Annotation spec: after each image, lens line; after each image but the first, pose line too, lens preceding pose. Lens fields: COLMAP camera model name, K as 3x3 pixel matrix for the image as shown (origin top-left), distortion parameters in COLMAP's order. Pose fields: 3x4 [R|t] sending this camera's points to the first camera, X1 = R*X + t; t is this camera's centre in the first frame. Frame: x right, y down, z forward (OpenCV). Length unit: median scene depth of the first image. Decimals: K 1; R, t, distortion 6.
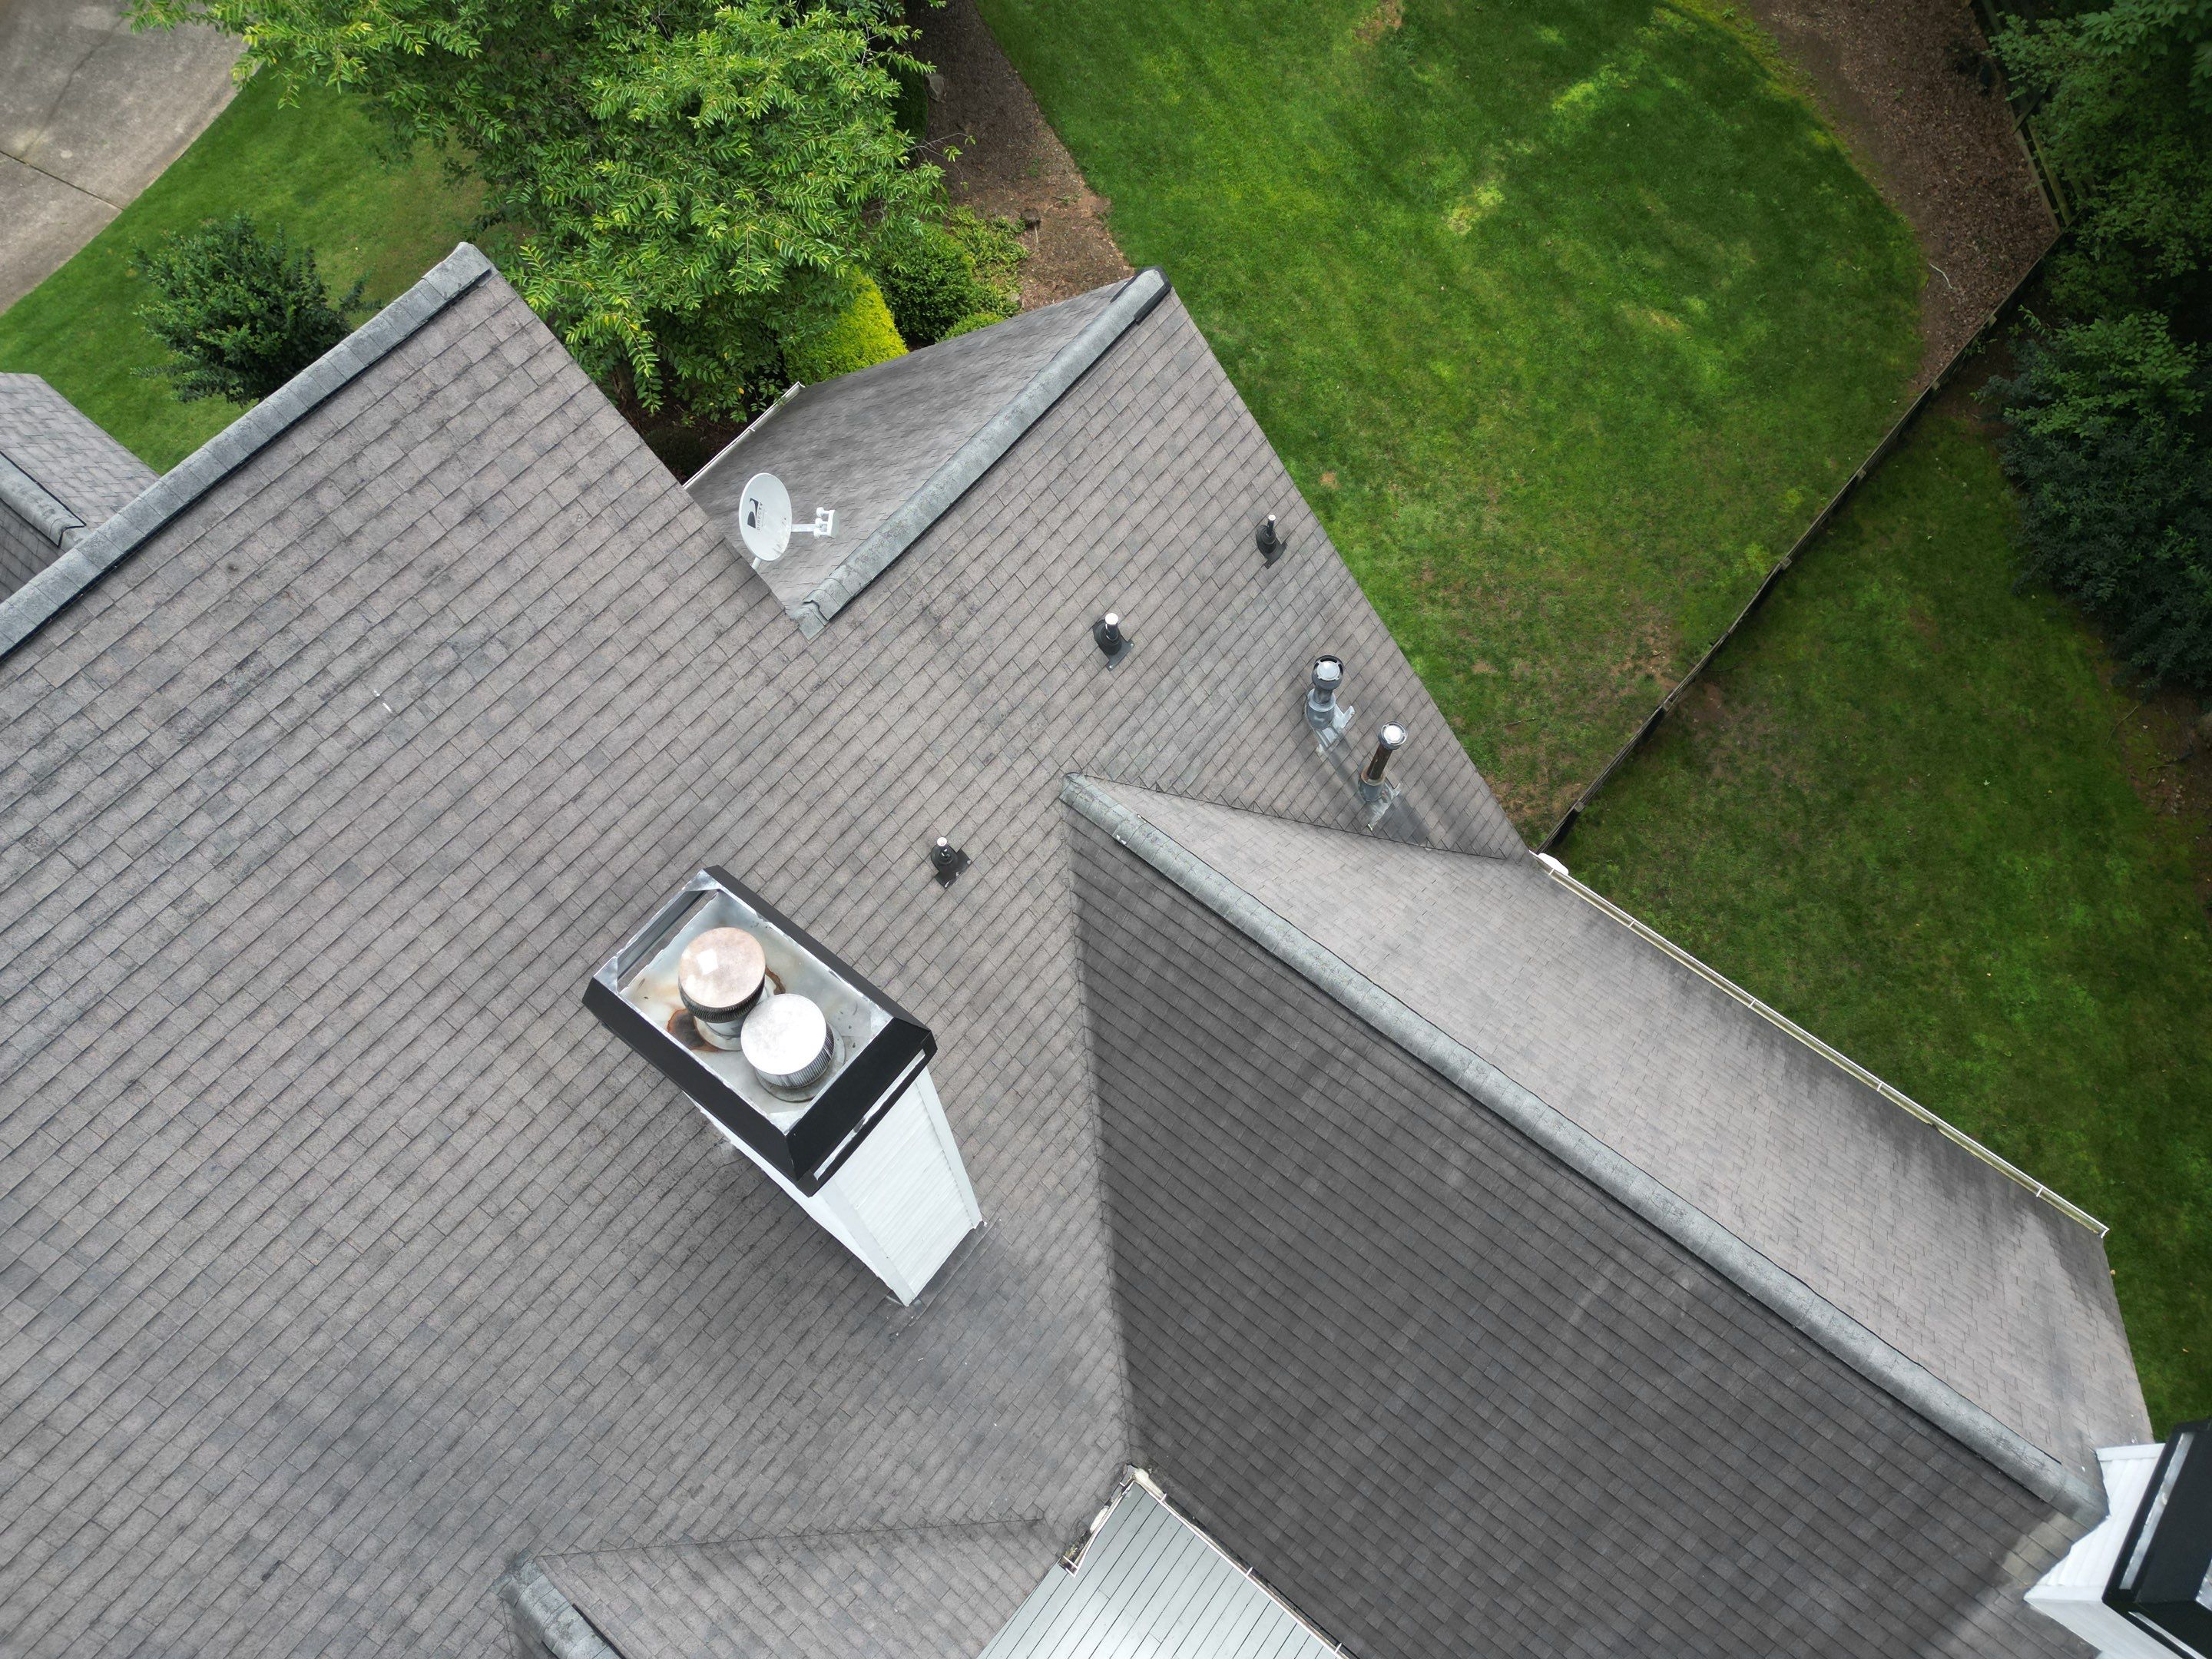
lens RADIAL K [[1513.3, 0, 1099.7], [0, 1513.3, 833.1], [0, 0, 1]] dist [0.060914, -0.063689]
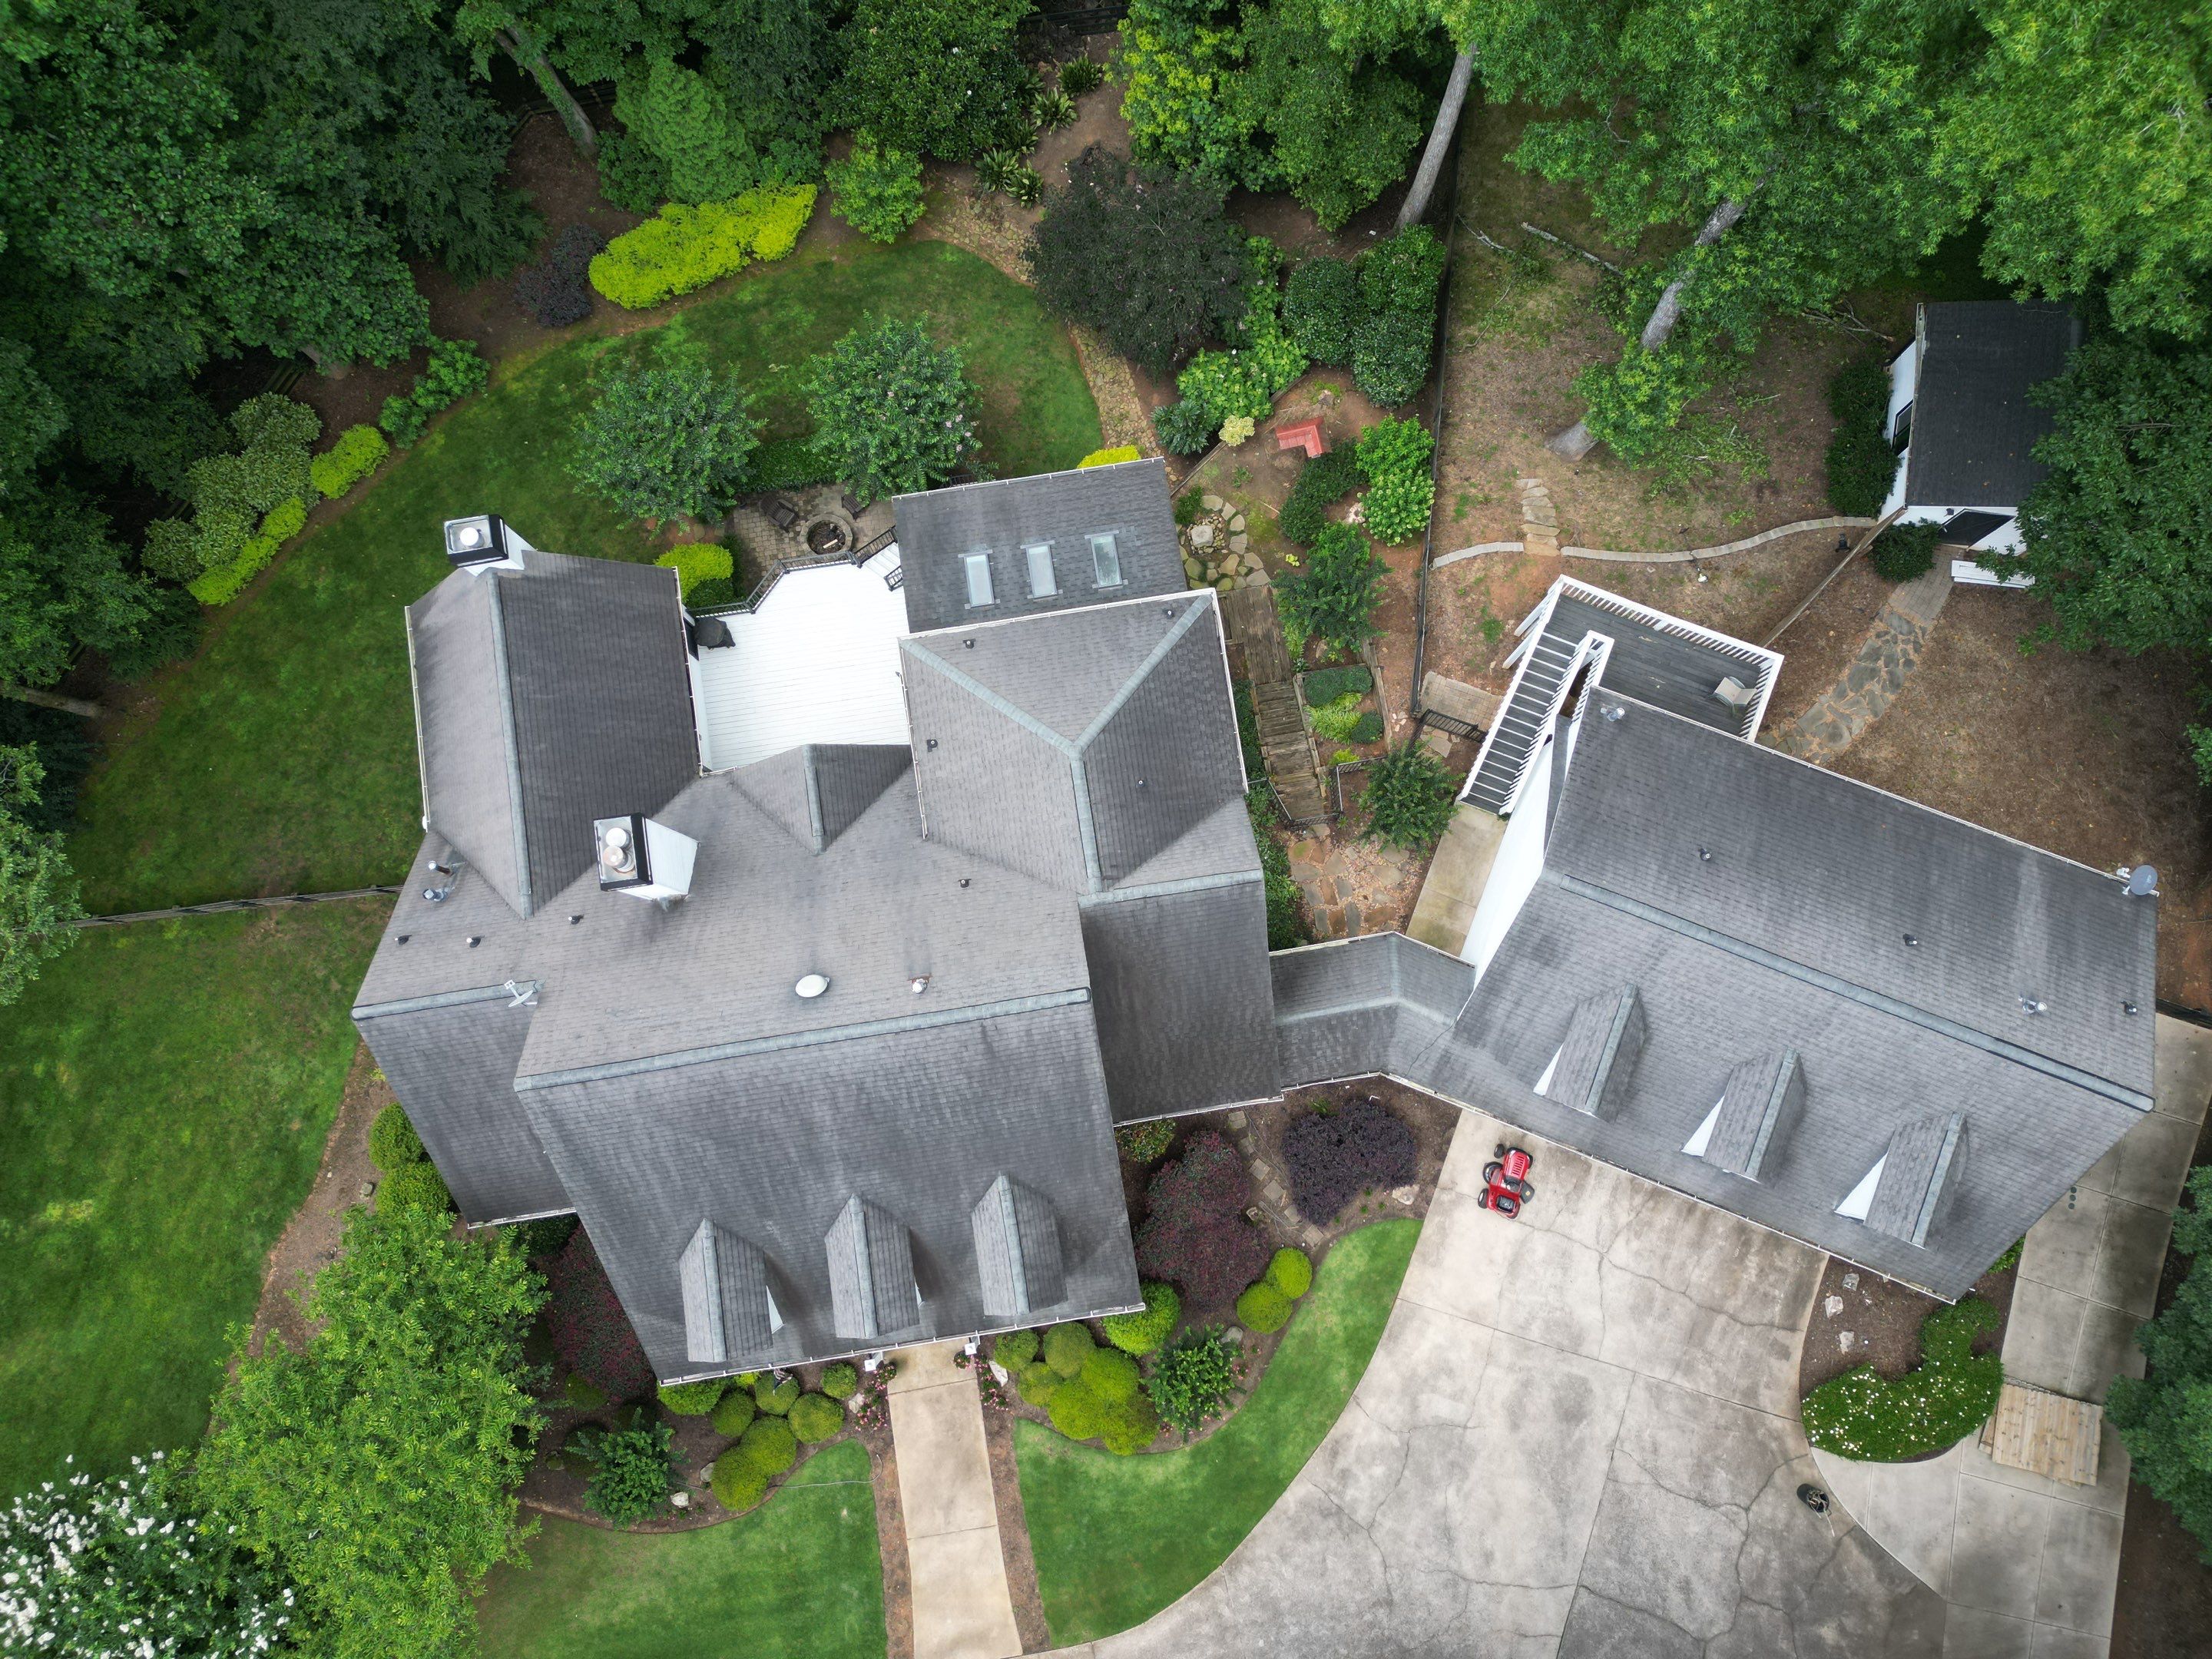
lens RADIAL K [[1513.3, 0, 1099.7], [0, 1513.3, 833.1], [0, 0, 1]] dist [0.060914, -0.063689]
pose [[-0.734288, -0.669256, 0.113655, -0.882699], [0.623418, -0.598565, 0.503062, -0.607337], [-0.268647, 0.440247, 0.856745, -1.570323]]
